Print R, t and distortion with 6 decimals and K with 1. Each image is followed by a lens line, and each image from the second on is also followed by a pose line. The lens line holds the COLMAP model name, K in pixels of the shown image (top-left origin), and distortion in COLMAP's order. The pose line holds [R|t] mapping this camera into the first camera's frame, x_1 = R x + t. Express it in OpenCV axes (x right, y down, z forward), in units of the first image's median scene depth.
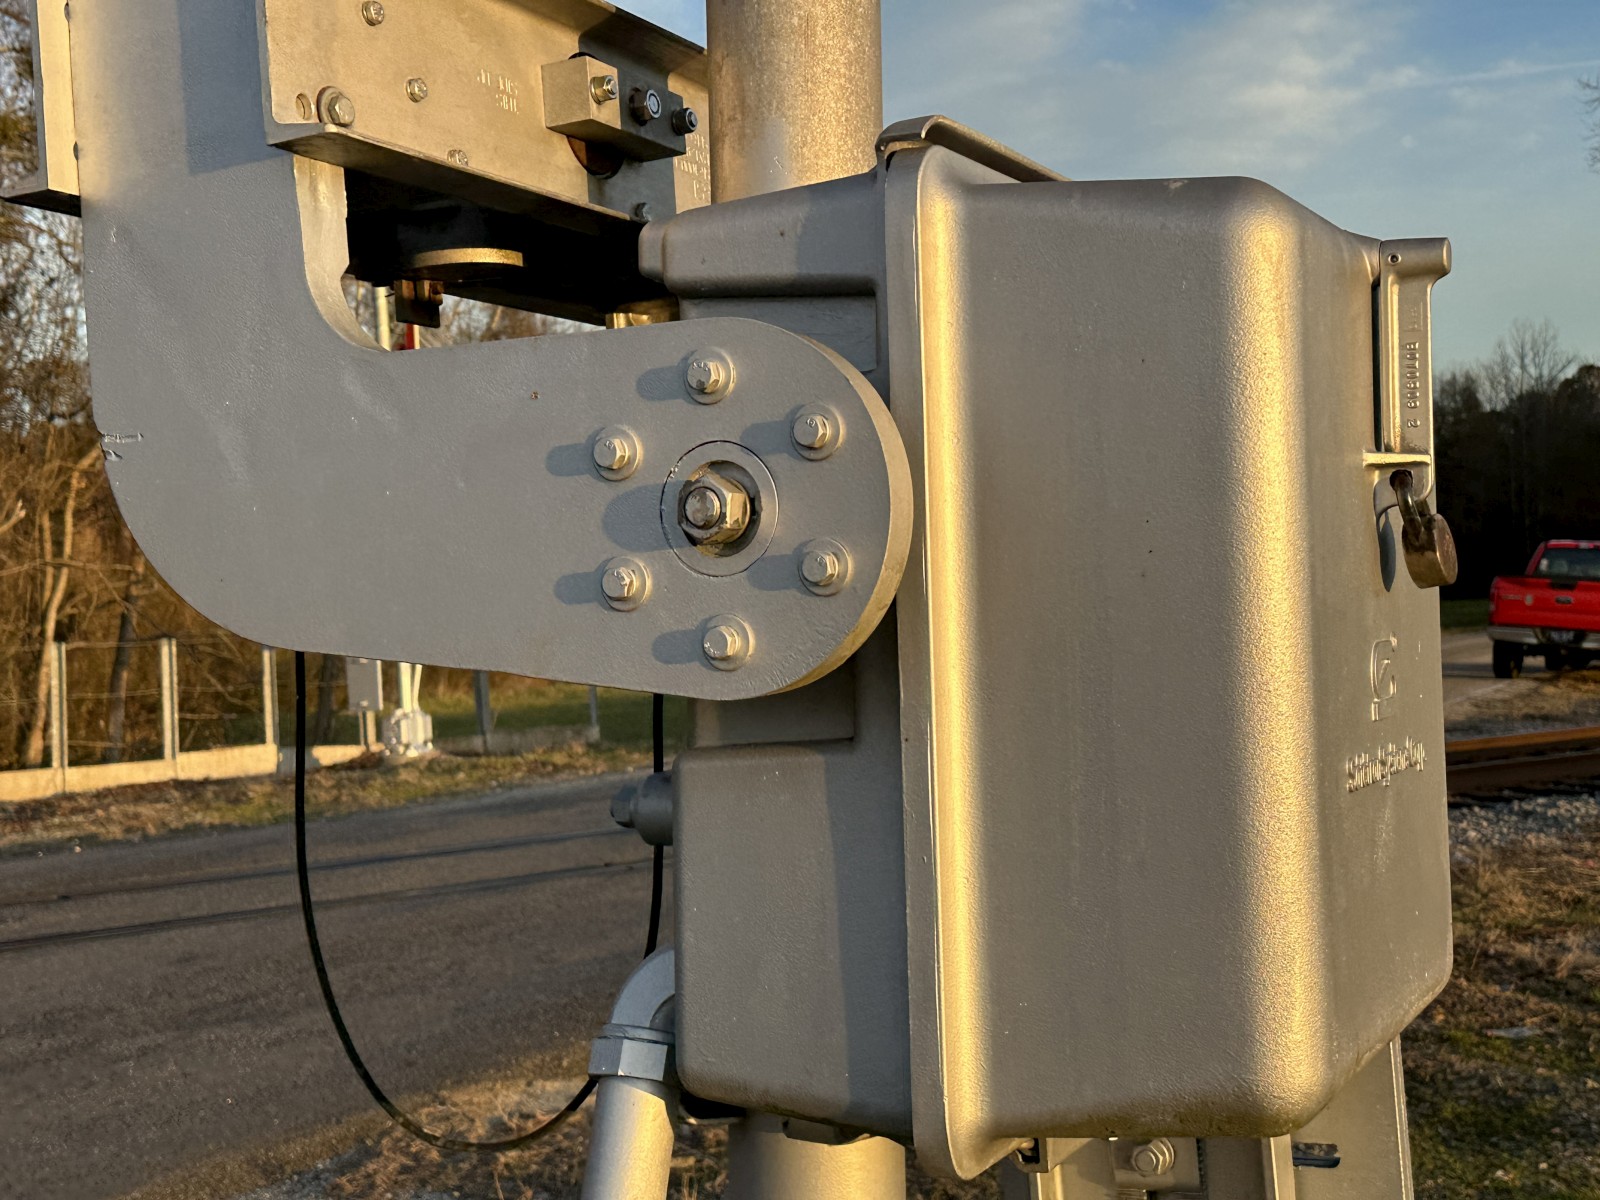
lens RADIAL K [[2119.4, 0, 776.1], [0, 2119.4, 563.9], [0, 0, 1]] dist [0.033564, 0.000000]
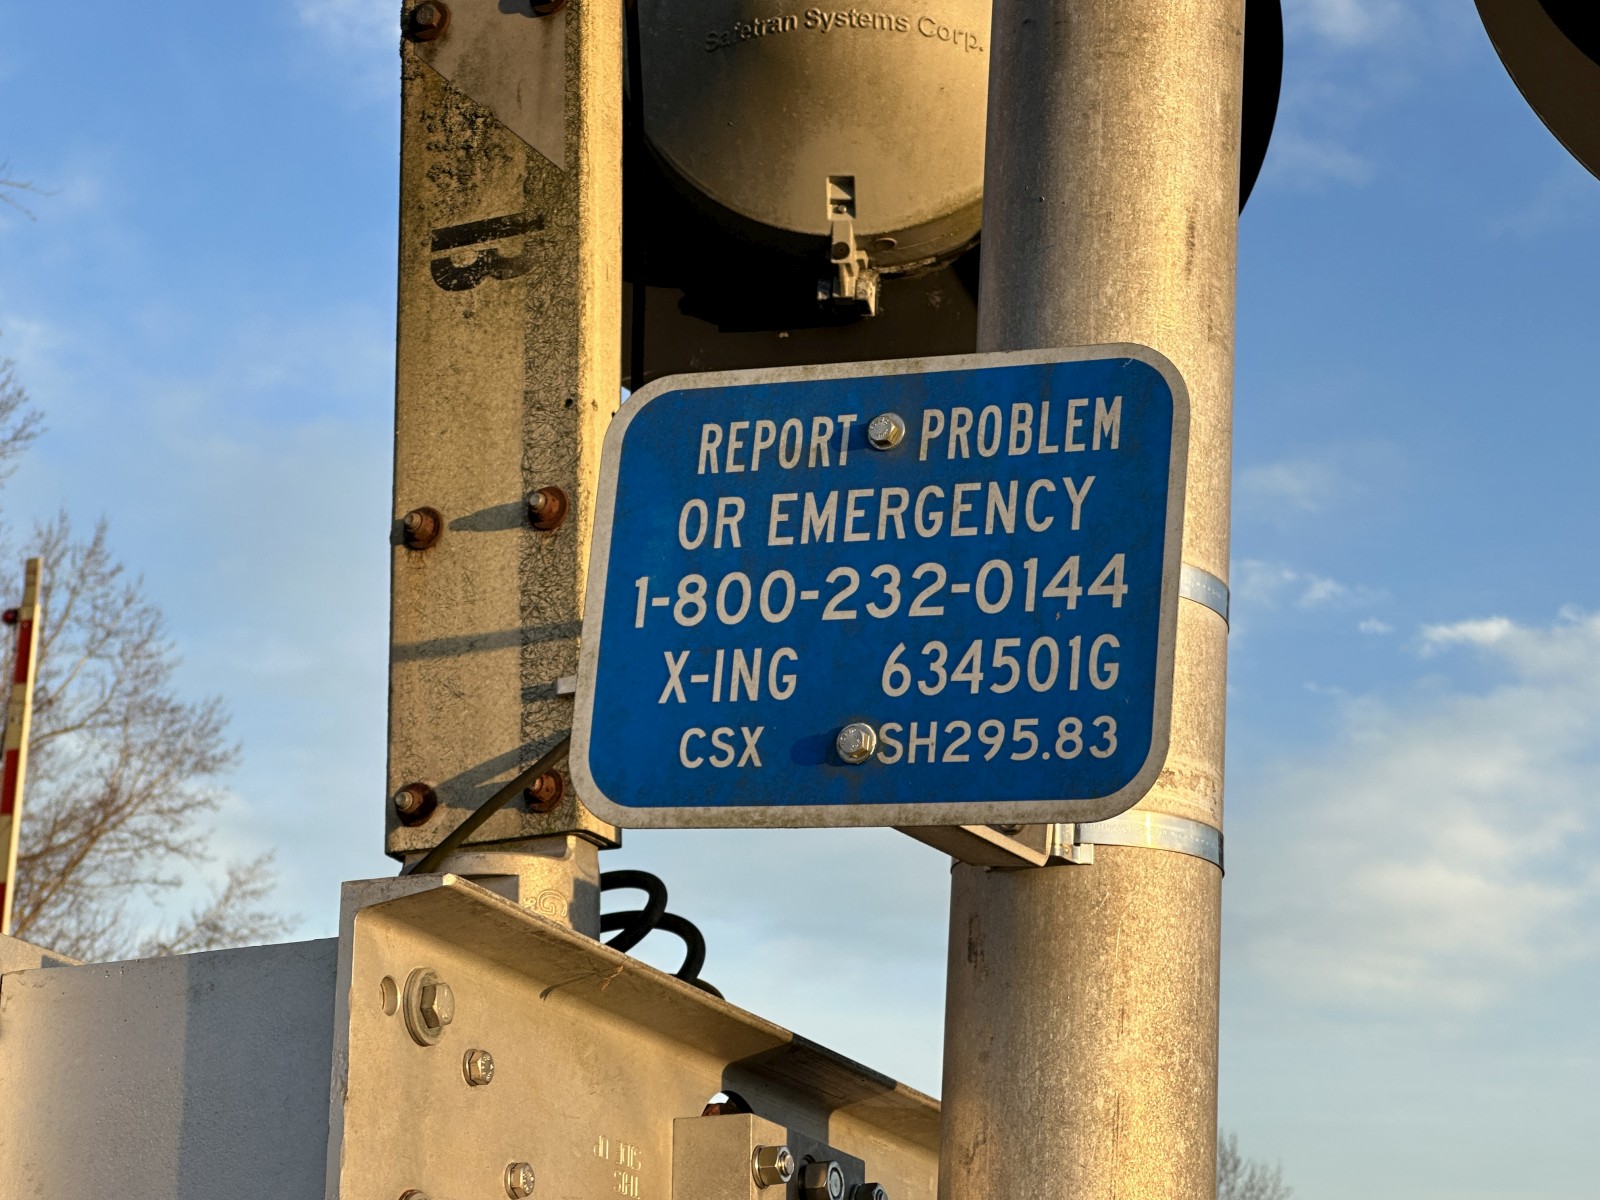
lens RADIAL K [[3596.1, 0, 756.7], [0, 3596.1, 601.5], [0, 0, 1]] dist [0.110080, 0.000000]
pose [[0.996048, 0.081551, 0.035171, -0.140195], [-0.068714, 0.958538, -0.276557, -0.088833], [-0.056267, 0.273047, 0.960354, -0.081943]]
